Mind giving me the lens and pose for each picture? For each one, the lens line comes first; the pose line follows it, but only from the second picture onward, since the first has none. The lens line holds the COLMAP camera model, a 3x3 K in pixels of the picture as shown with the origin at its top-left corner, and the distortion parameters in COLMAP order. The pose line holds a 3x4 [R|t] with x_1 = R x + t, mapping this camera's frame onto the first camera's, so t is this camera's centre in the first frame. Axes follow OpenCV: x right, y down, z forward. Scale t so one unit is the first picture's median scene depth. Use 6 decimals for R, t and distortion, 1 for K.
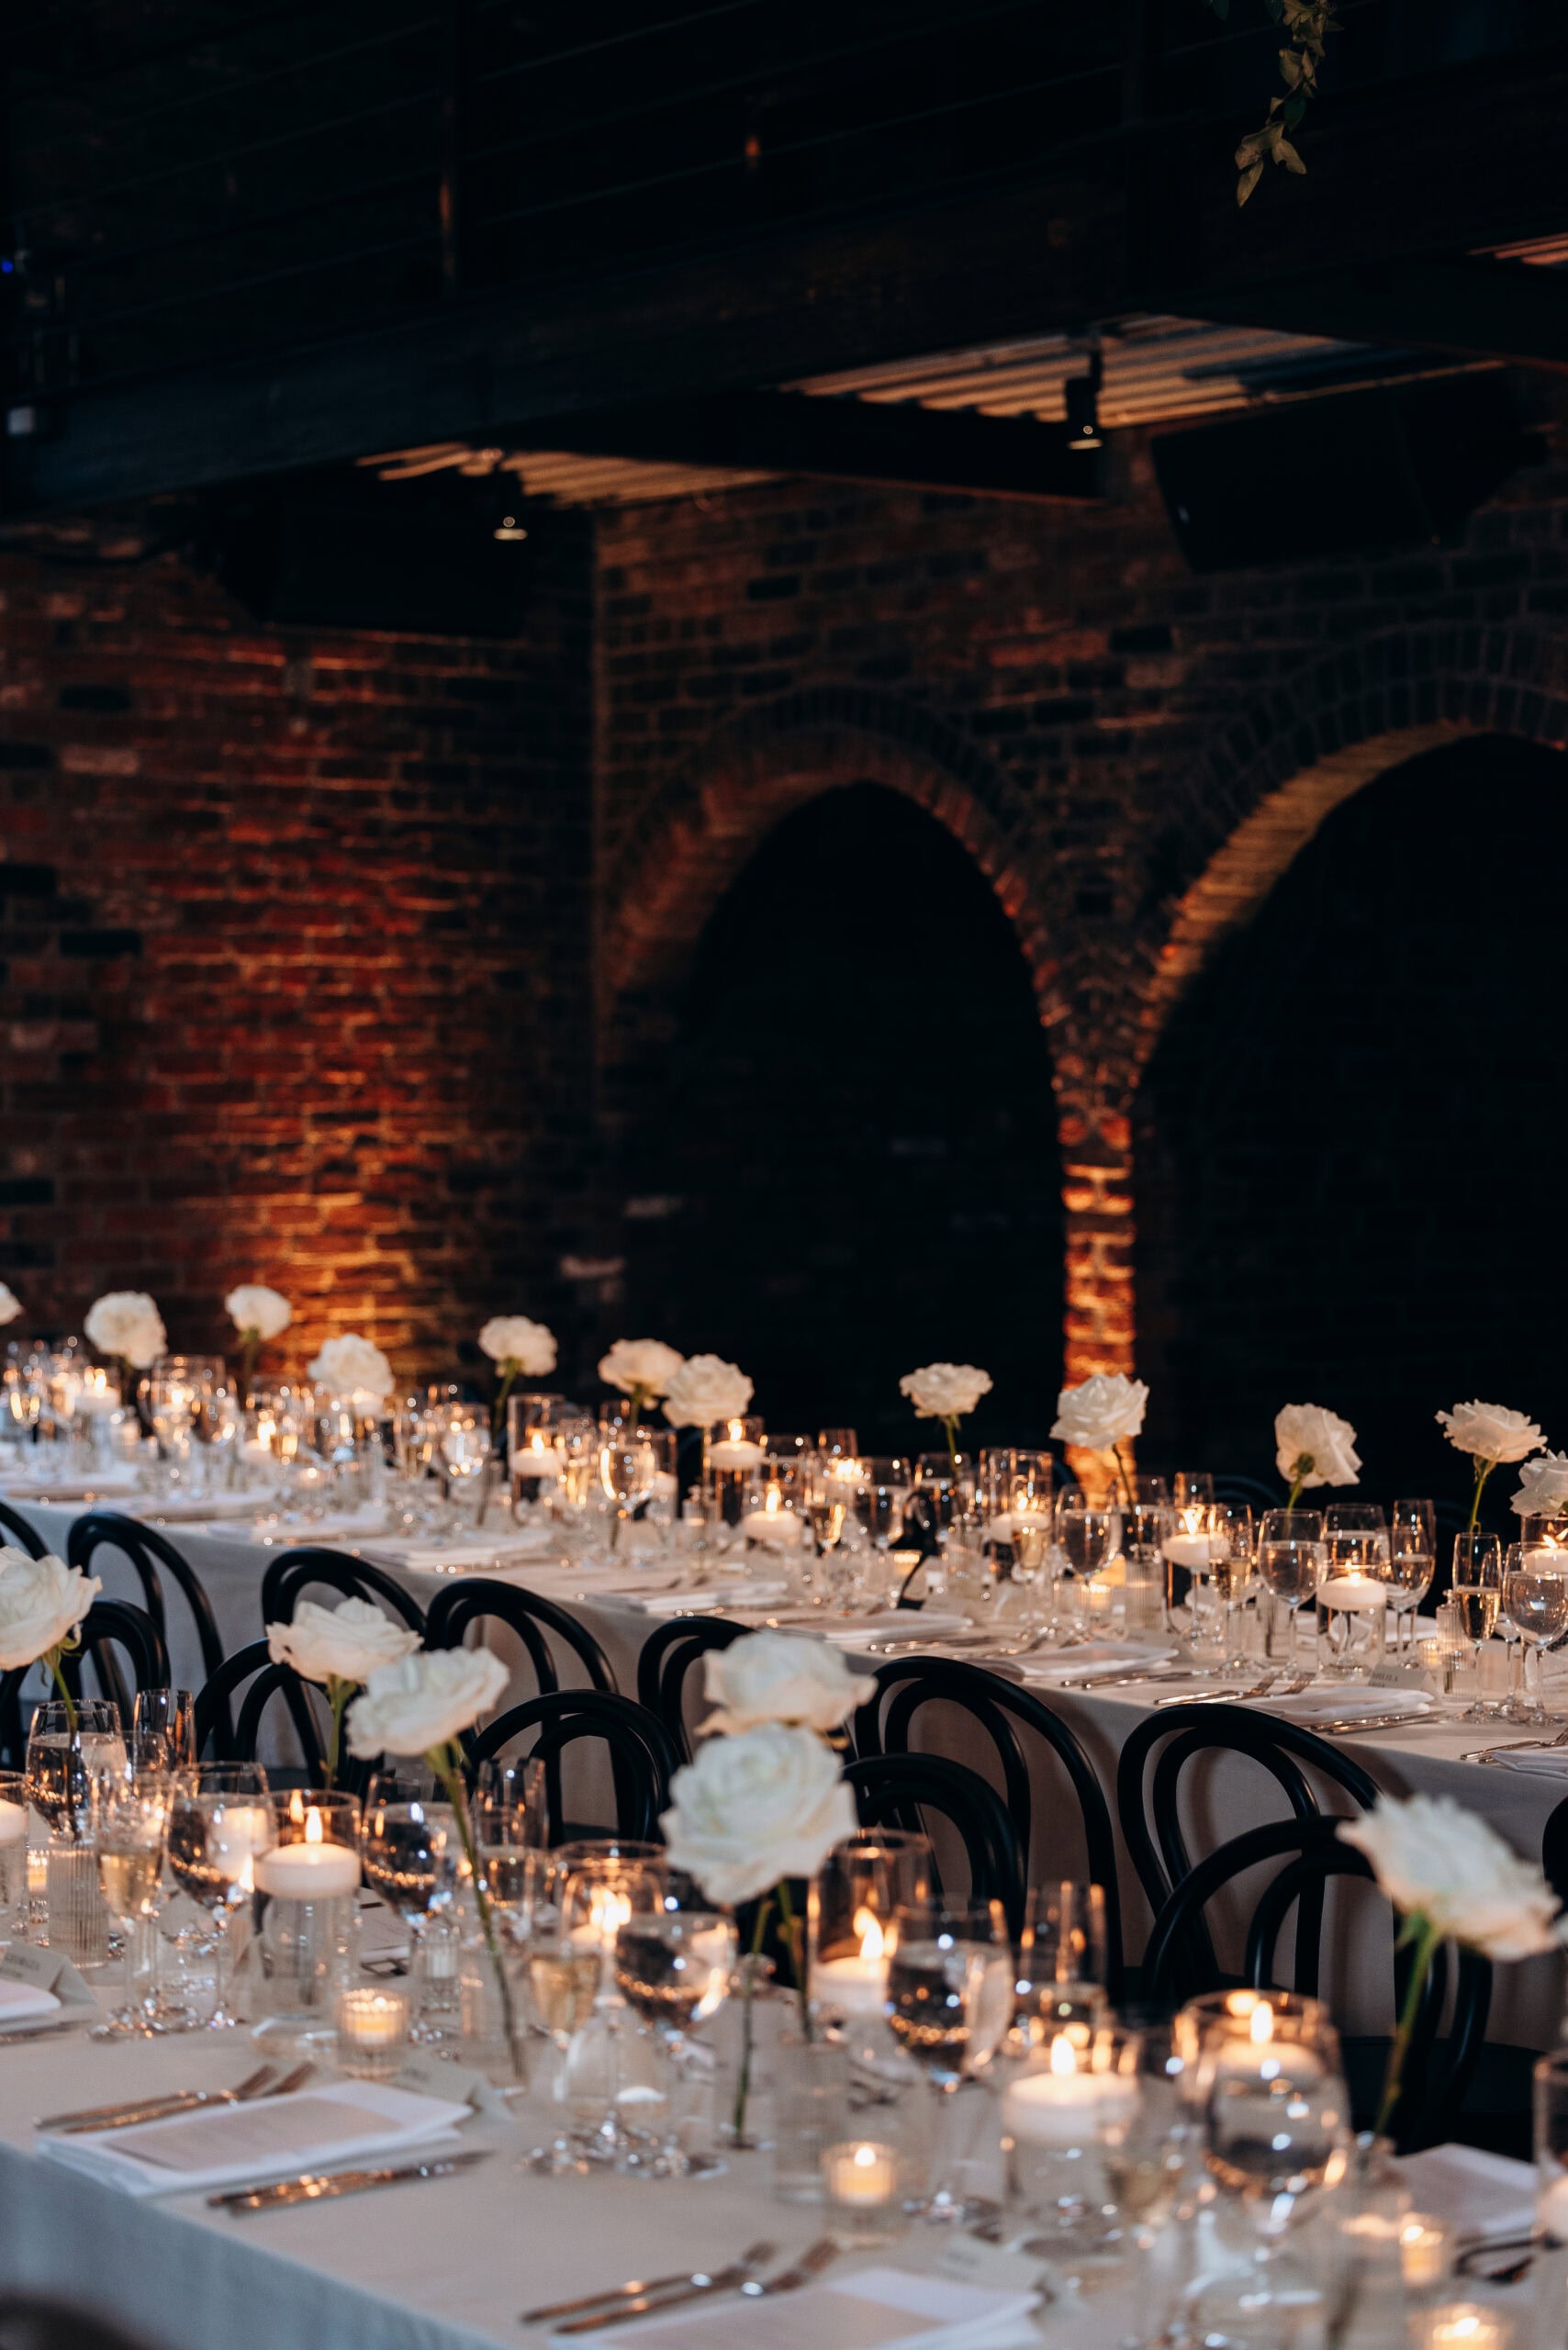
lens RADIAL K [[4662.6, 0, 784.0], [0, 4662.6, 1175.0], [0, 0, 1]] dist [-0.016249, 0.008245]
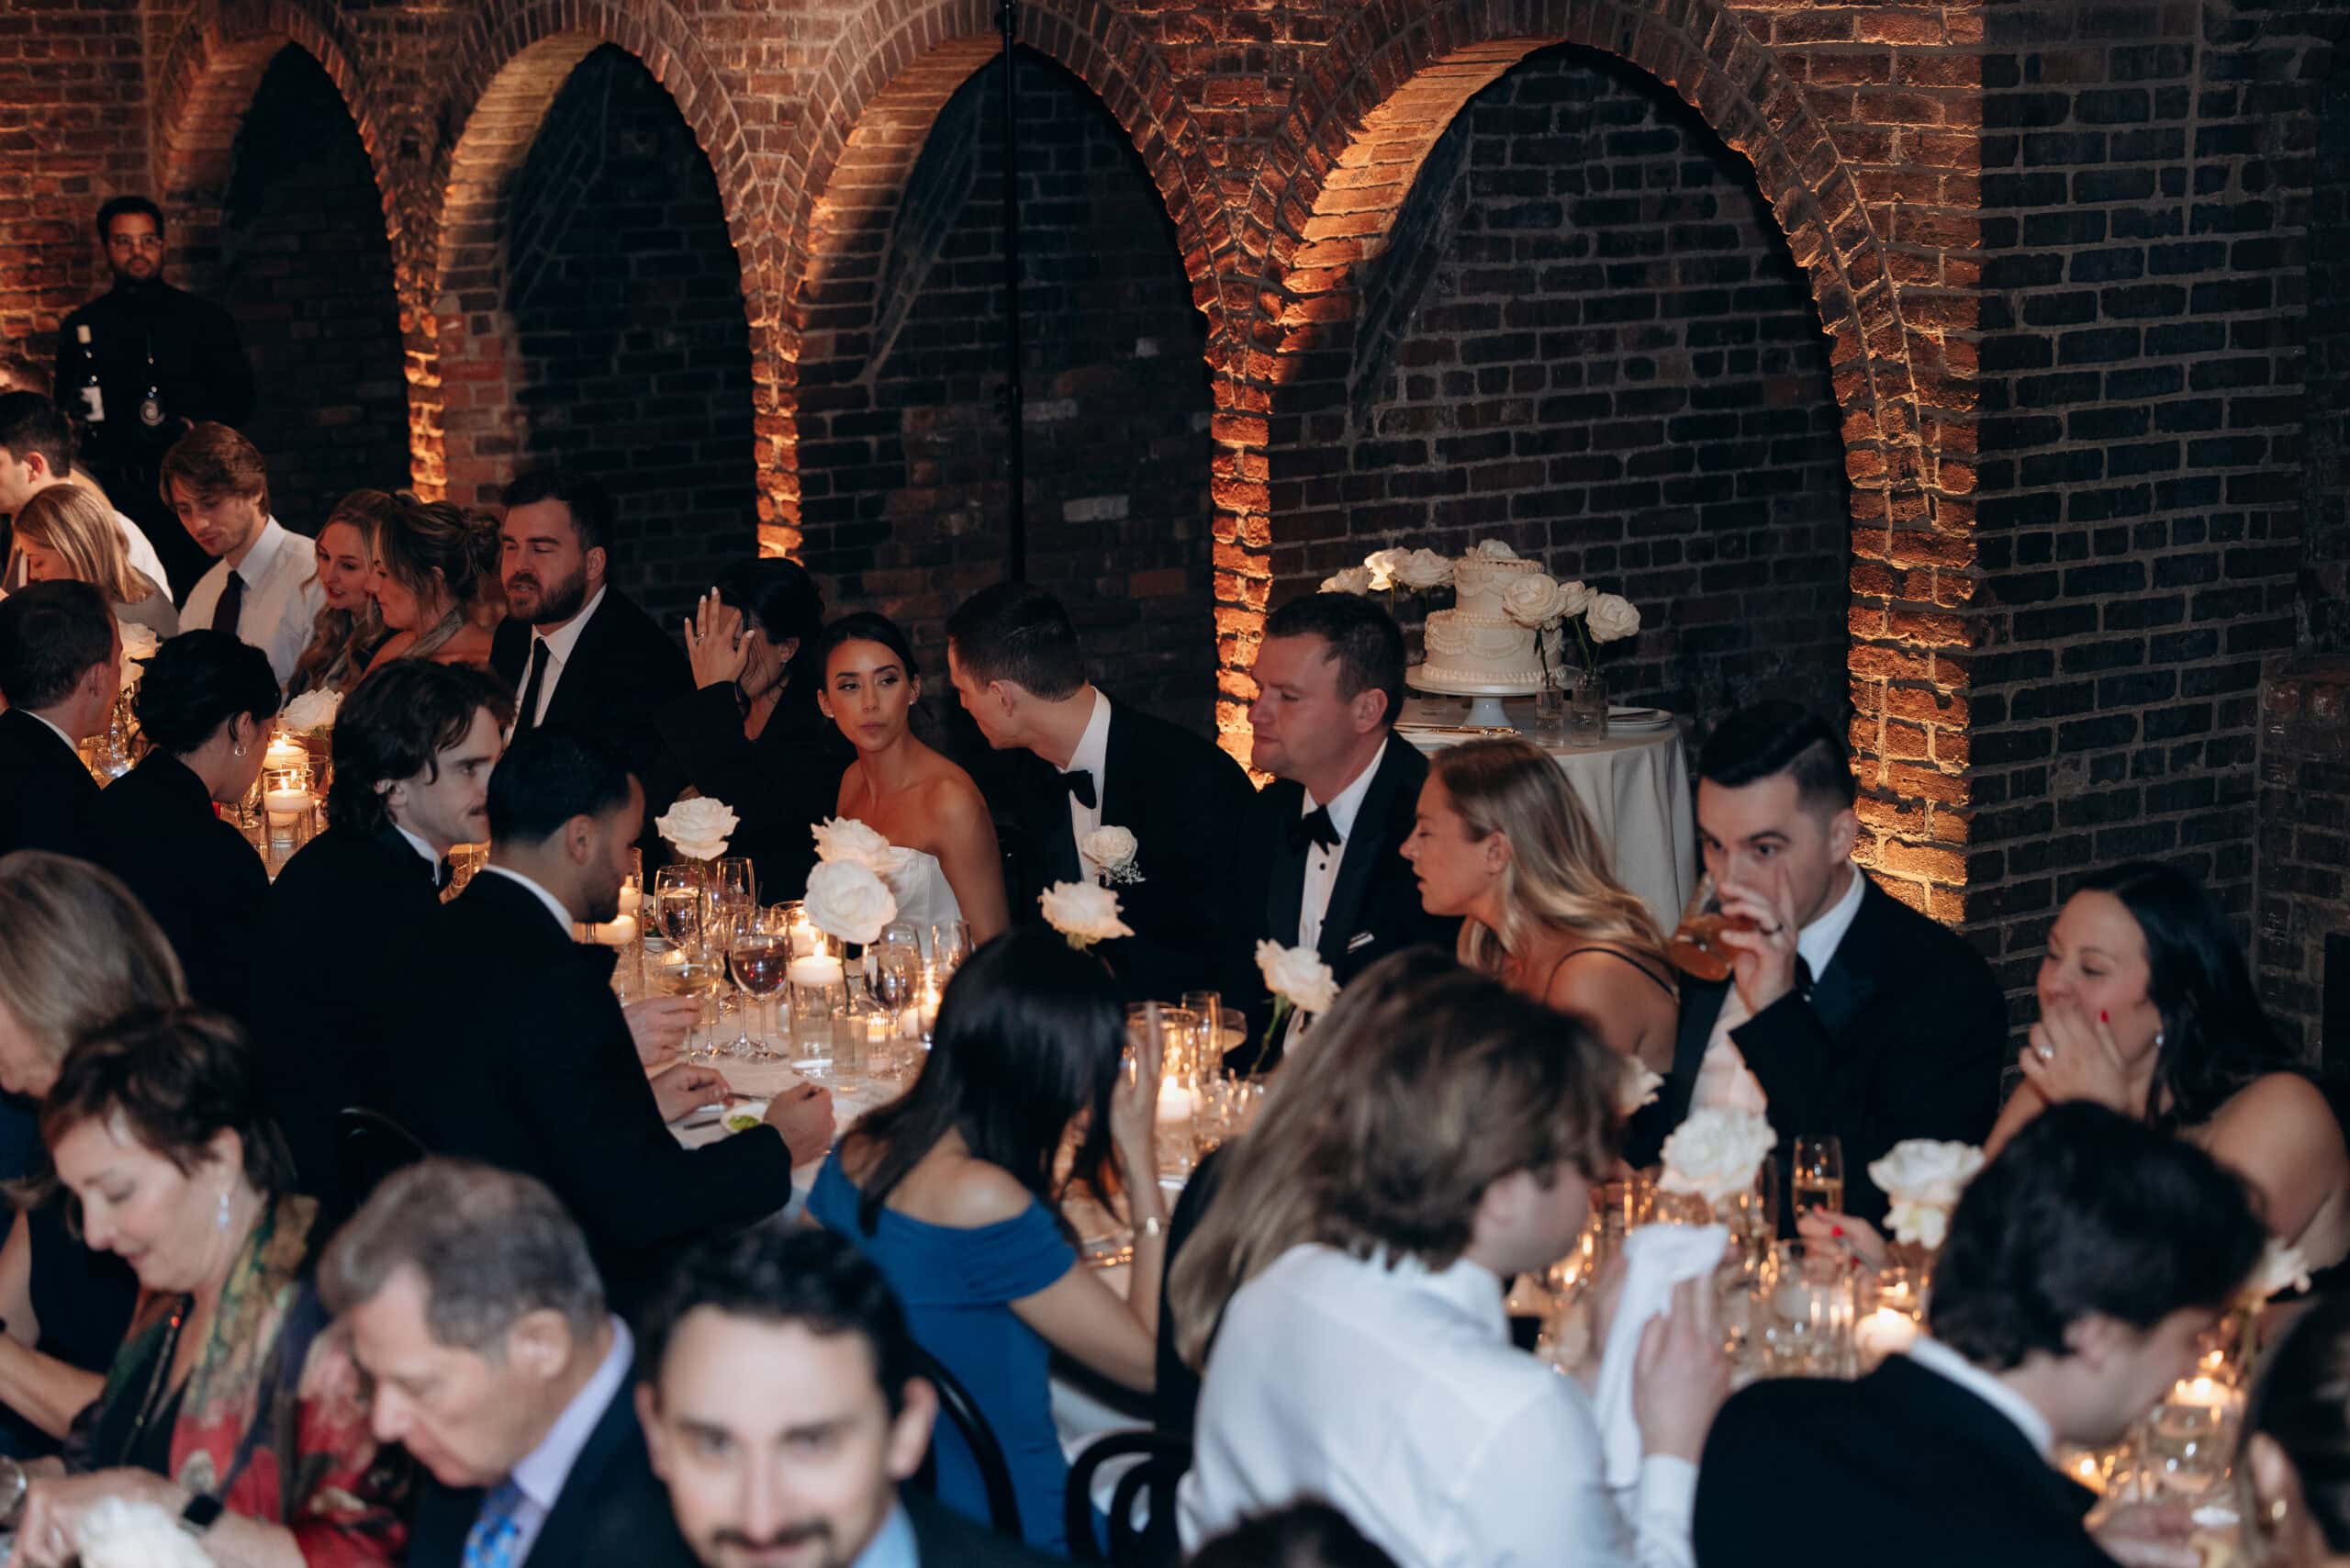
lens RADIAL K [[4662.6, 0, 1175.0], [0, 4662.6, 784.0], [0, 0, 1]] dist [-0.016249, 0.008245]
pose [[0.998842, -0.010954, -0.046851, 0.314479], [0.017794, 0.988800, 0.148181, -0.066585], [0.044703, -0.148843, 0.987850, -0.281298]]
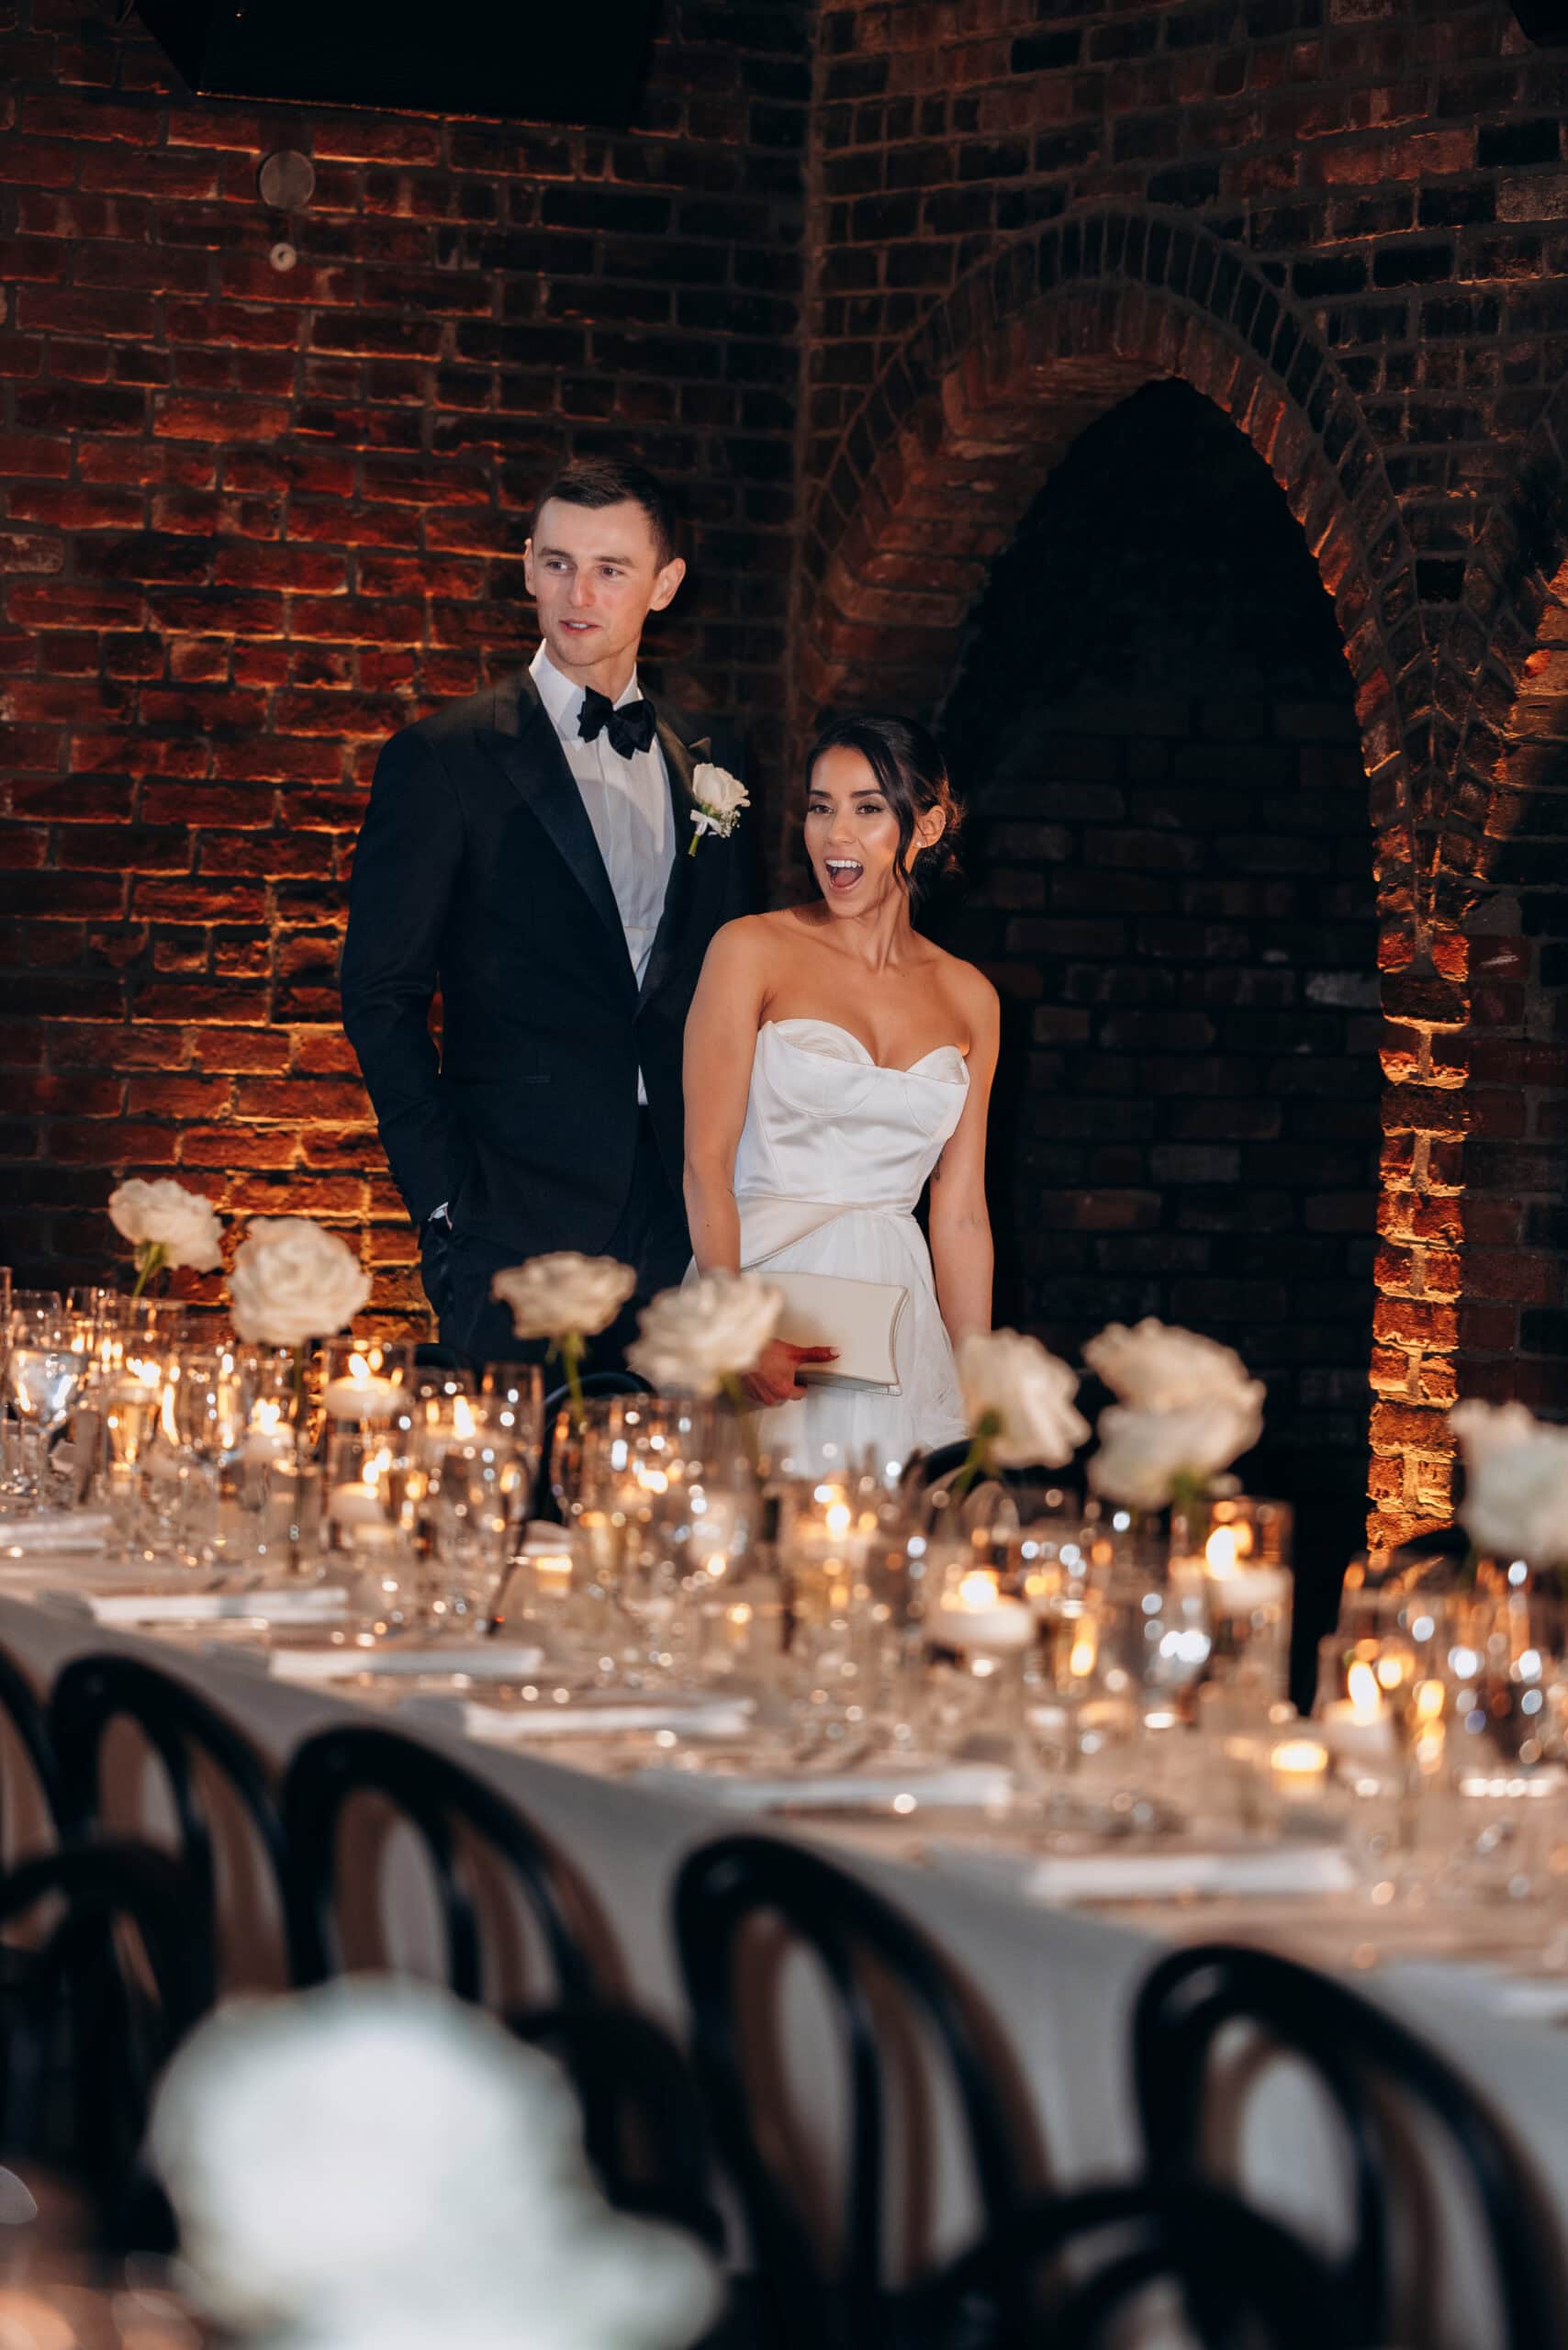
lens RADIAL K [[8174.6, 0, 784.0], [0, 8174.6, 1175.0], [0, 0, 1]] dist [0.052367, -0.862487]
pose [[0.982477, 0.046111, -0.180592, 0.165438], [-0.044656, 0.998929, 0.012116, 0.009255], [0.180958, -0.003839, 0.983483, -0.056911]]
